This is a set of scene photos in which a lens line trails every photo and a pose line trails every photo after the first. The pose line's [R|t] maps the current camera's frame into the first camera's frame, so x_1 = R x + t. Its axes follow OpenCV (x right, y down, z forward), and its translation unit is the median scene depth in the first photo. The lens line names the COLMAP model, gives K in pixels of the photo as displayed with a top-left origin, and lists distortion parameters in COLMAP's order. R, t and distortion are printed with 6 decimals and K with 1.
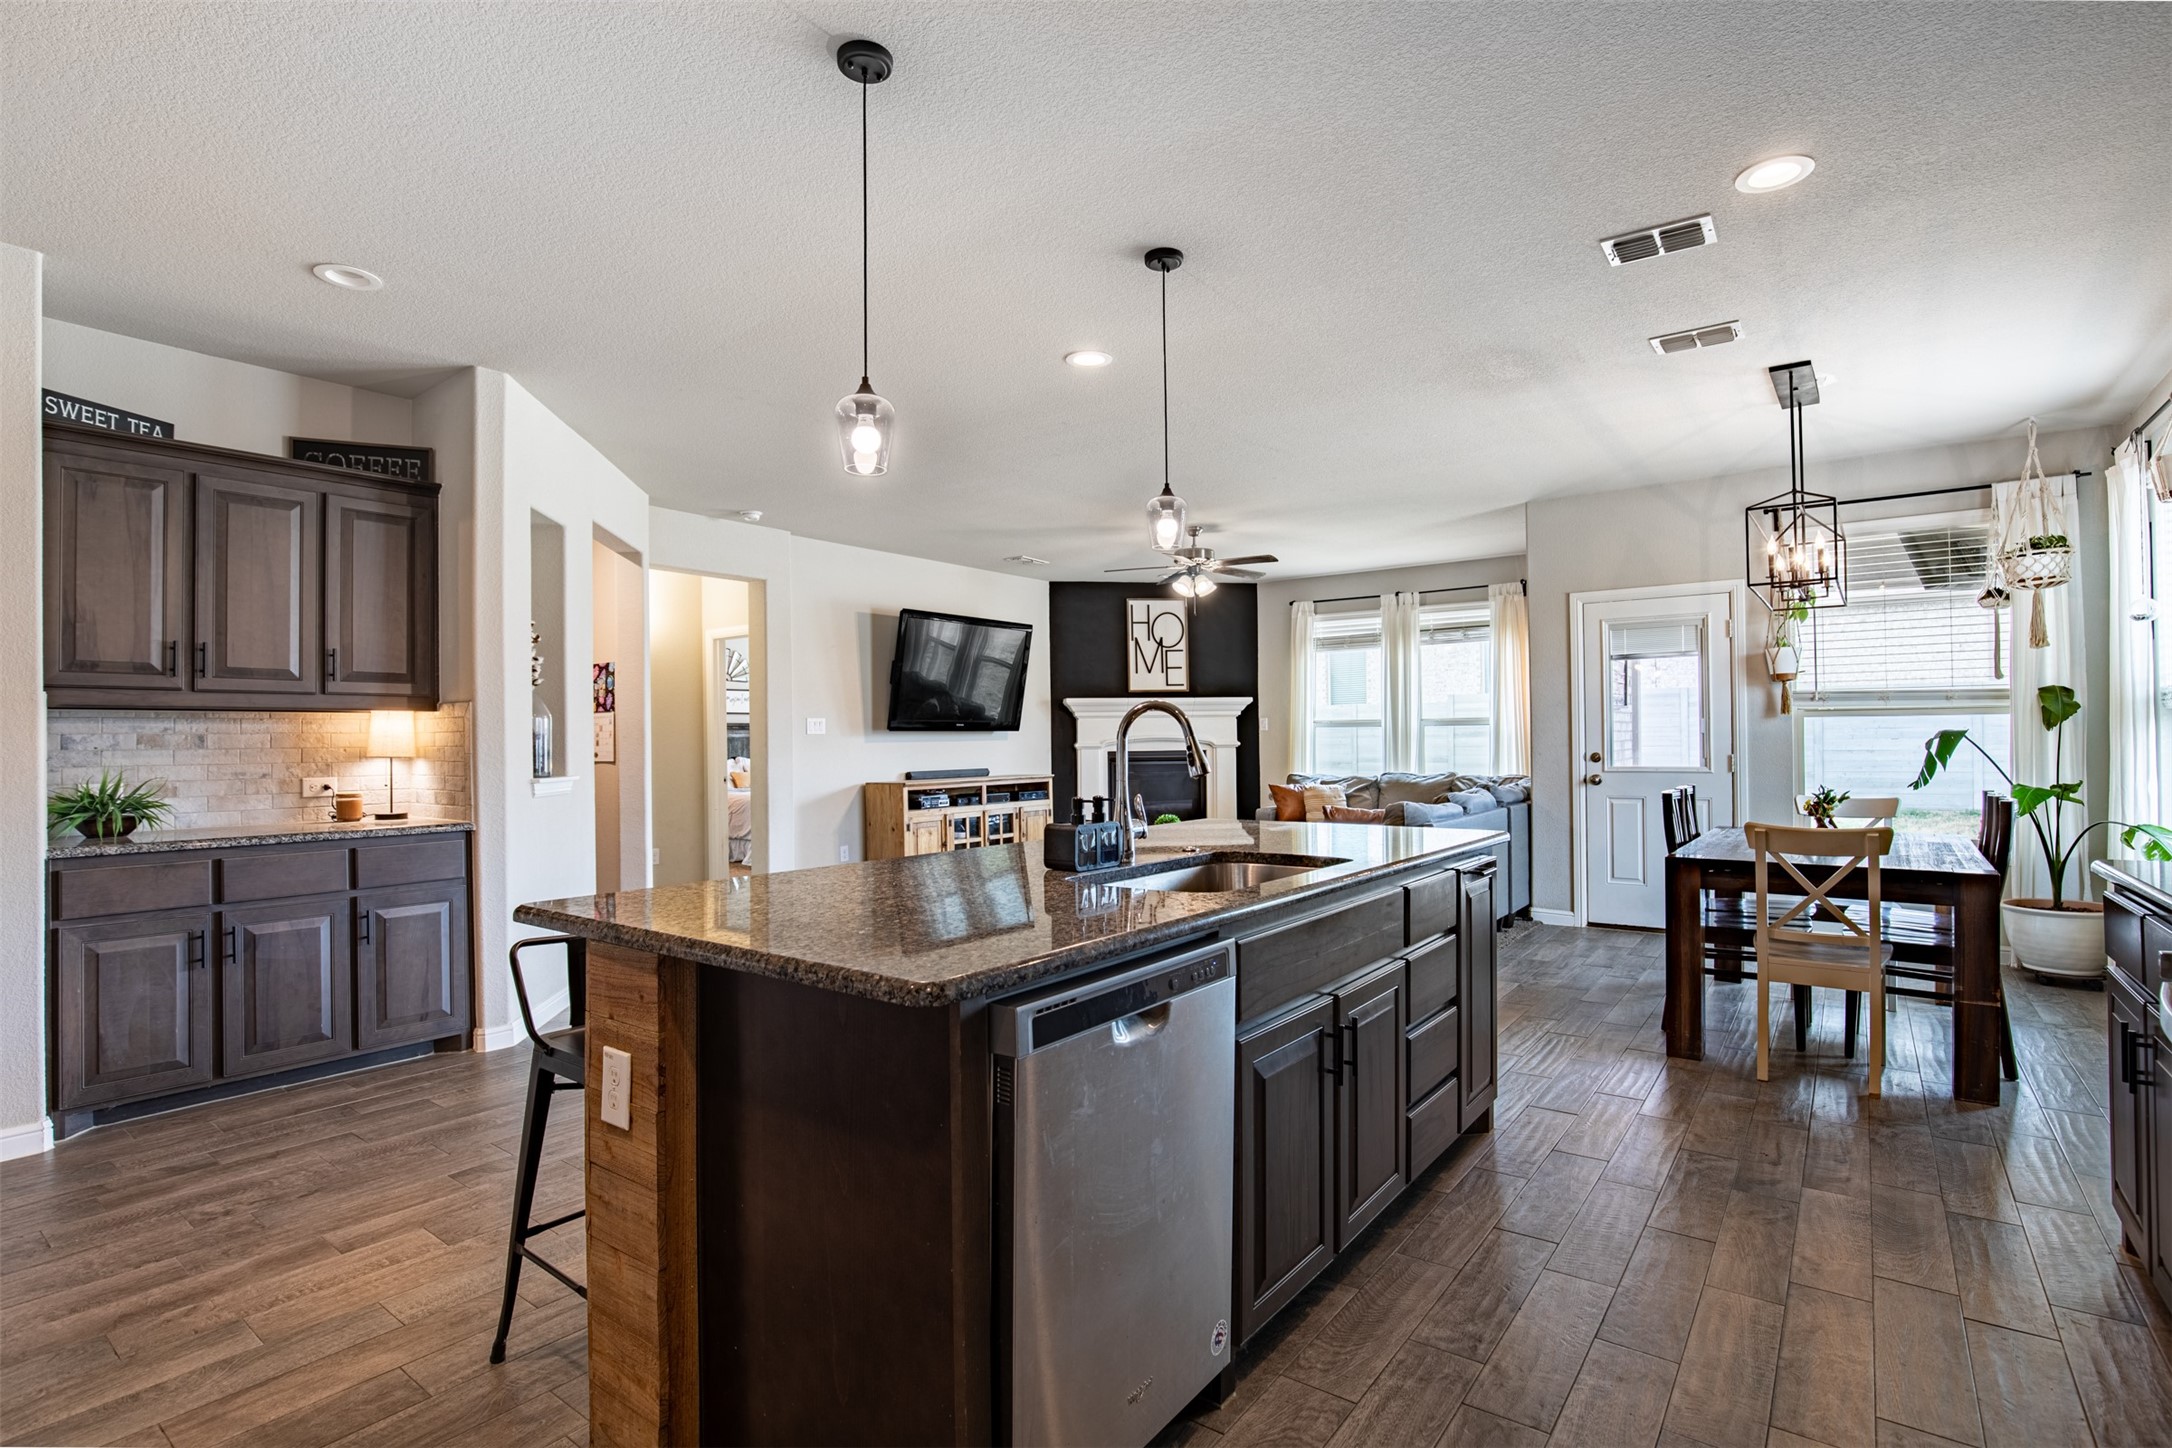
lens RADIAL K [[1045.4, 0, 1086.0], [0, 1045.4, 724.0], [0, 0, 1]] dist [-0.021198, -0.000373]
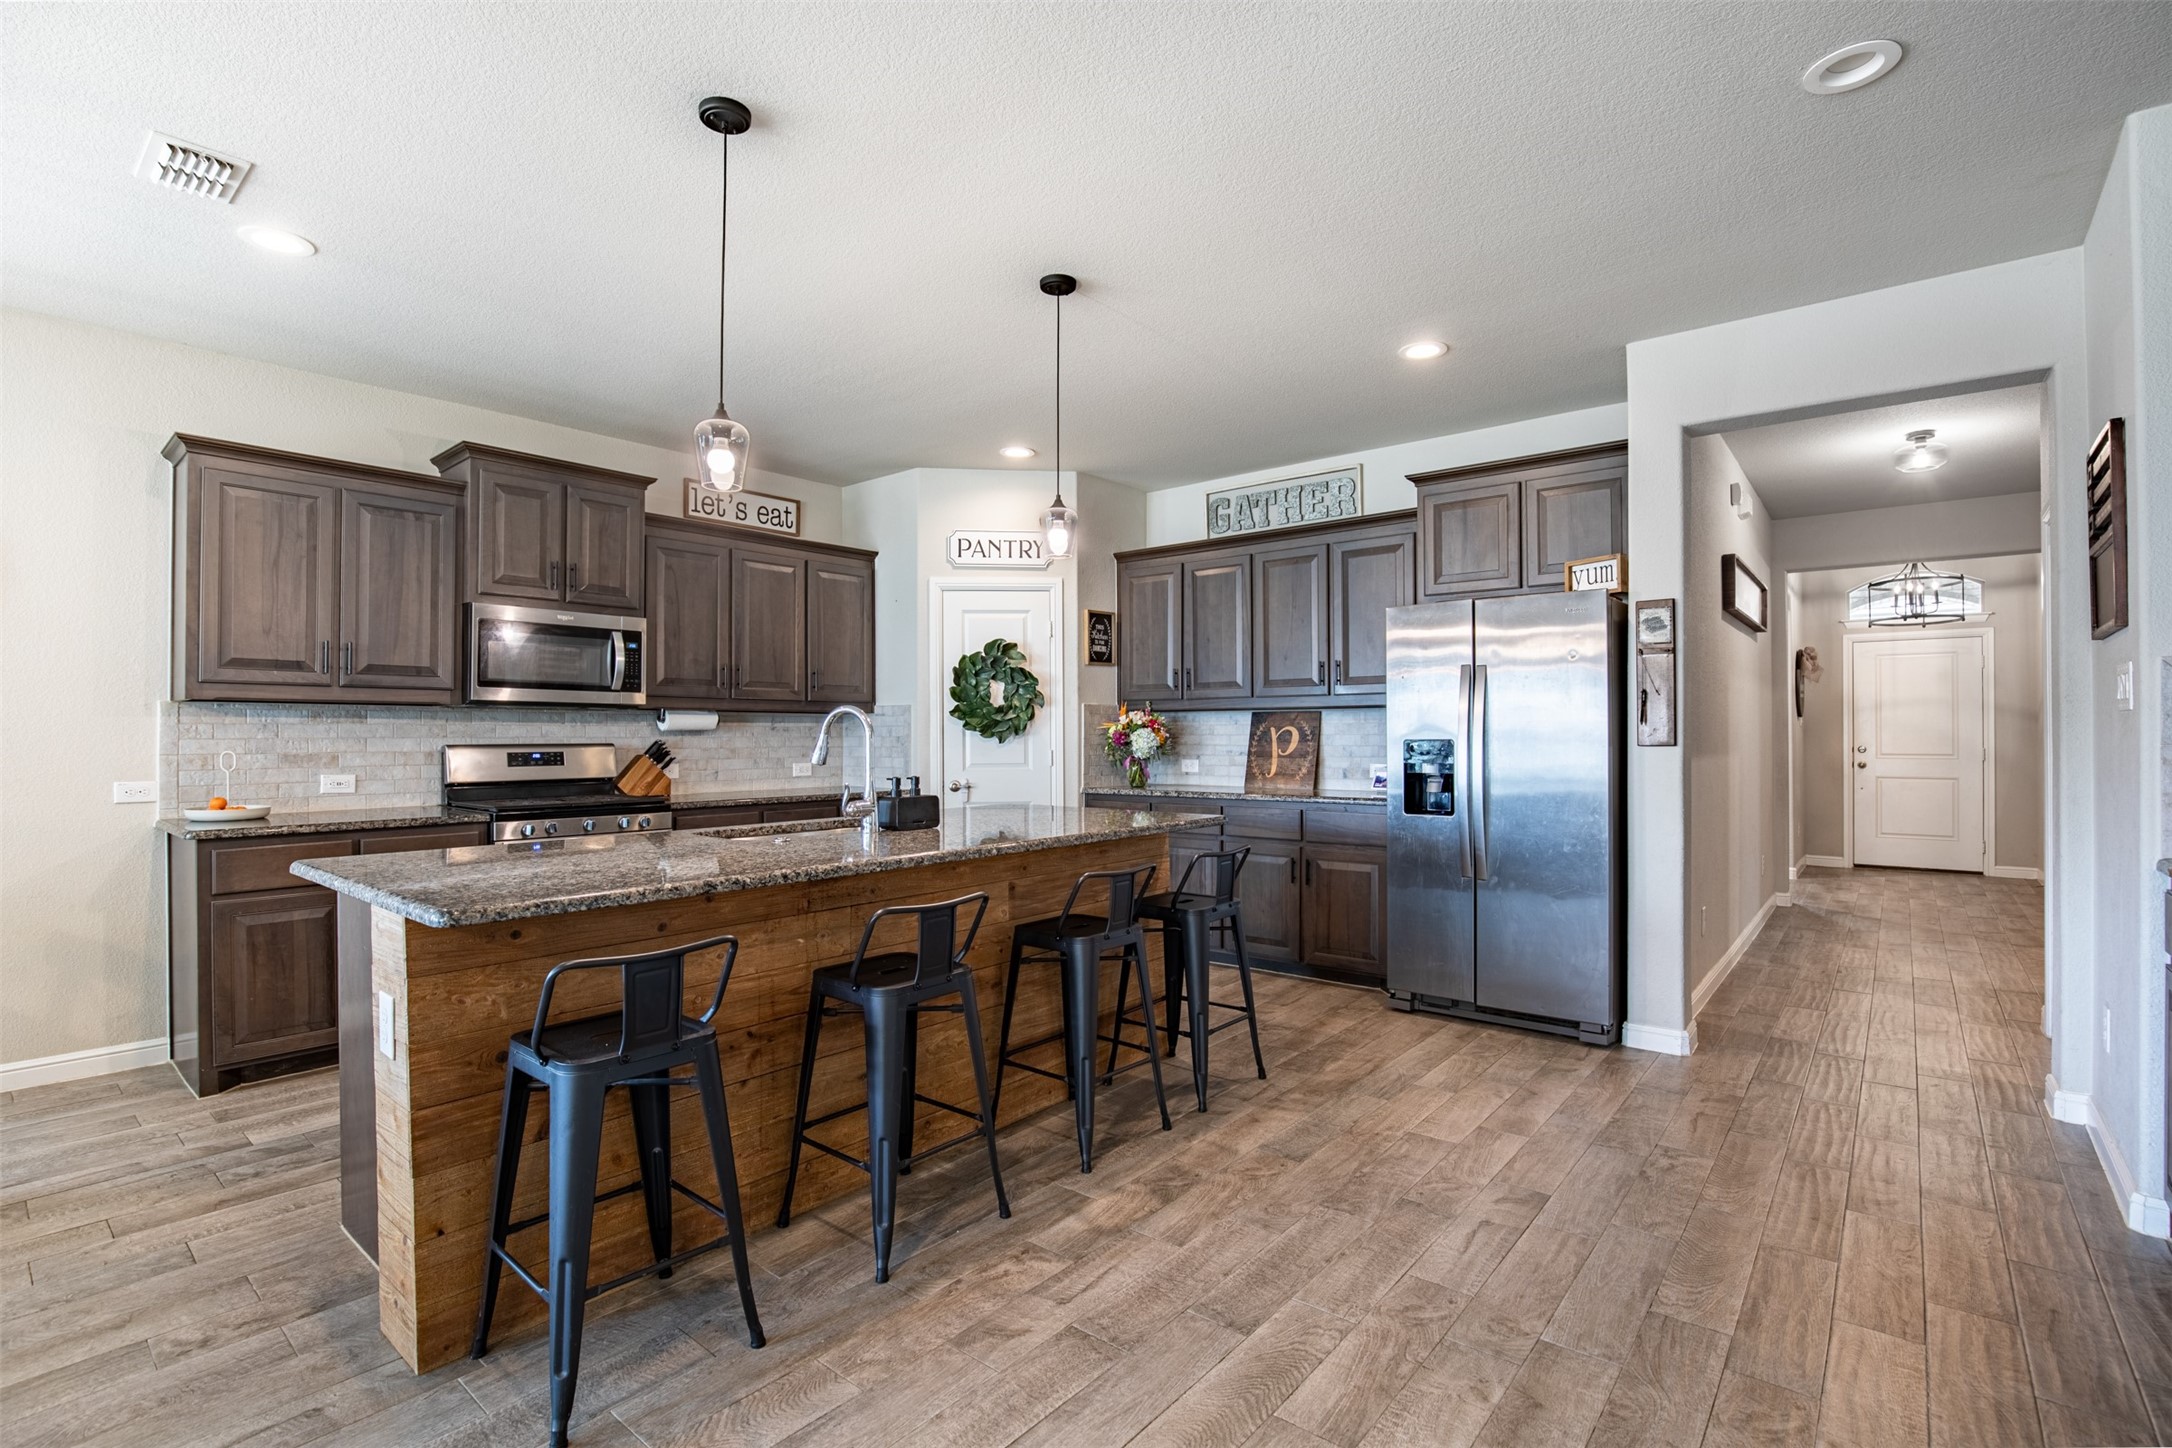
lens RADIAL K [[996.7, 0, 1086.0], [0, 996.7, 724.0], [0, 0, 1]] dist [-0.029330, 0.000014]
pose [[-0.998860, 0.013973, 0.045652, -0.194561], [0.012791, 0.999578, -0.026096, 0.024621], [-0.045998, -0.025482, -0.998616, 1.507223]]
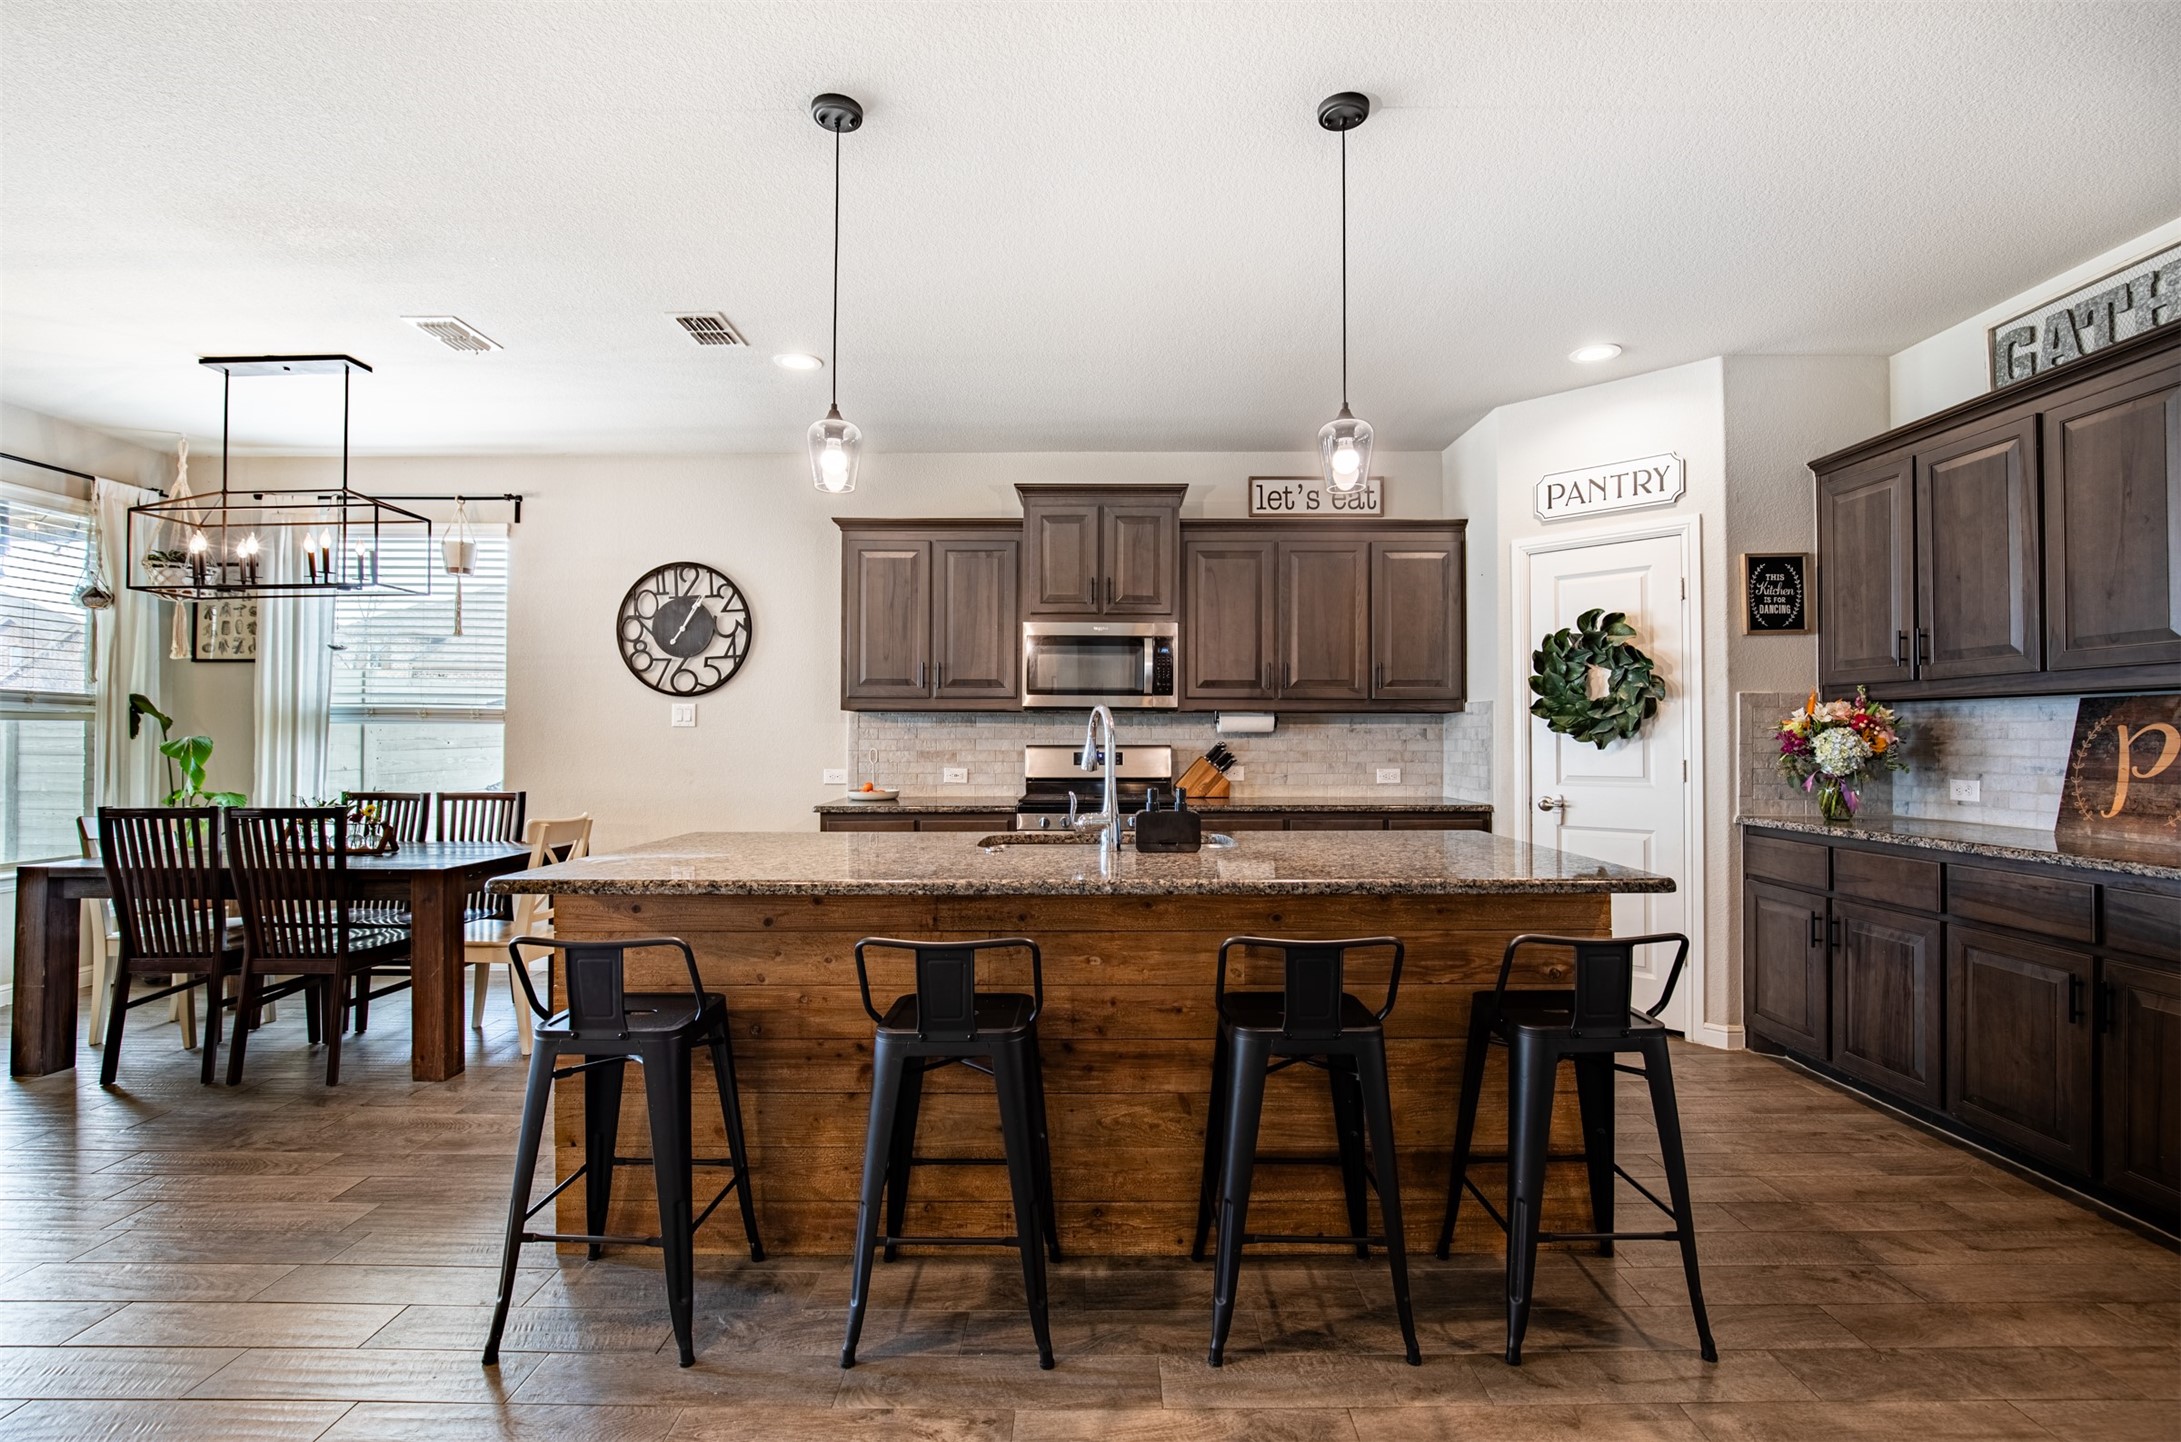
lens RADIAL K [[984.4, 0, 1090.5], [0, 984.4, 721.0], [0, 0, 1]] dist [-0.015043, 0.000711]
pose [[-0.604222, 0.023951, 0.796456, -0.532233], [-0.005860, 0.999388, -0.034498, 0.022415], [-0.796794, -0.025512, -0.603712, 1.127725]]
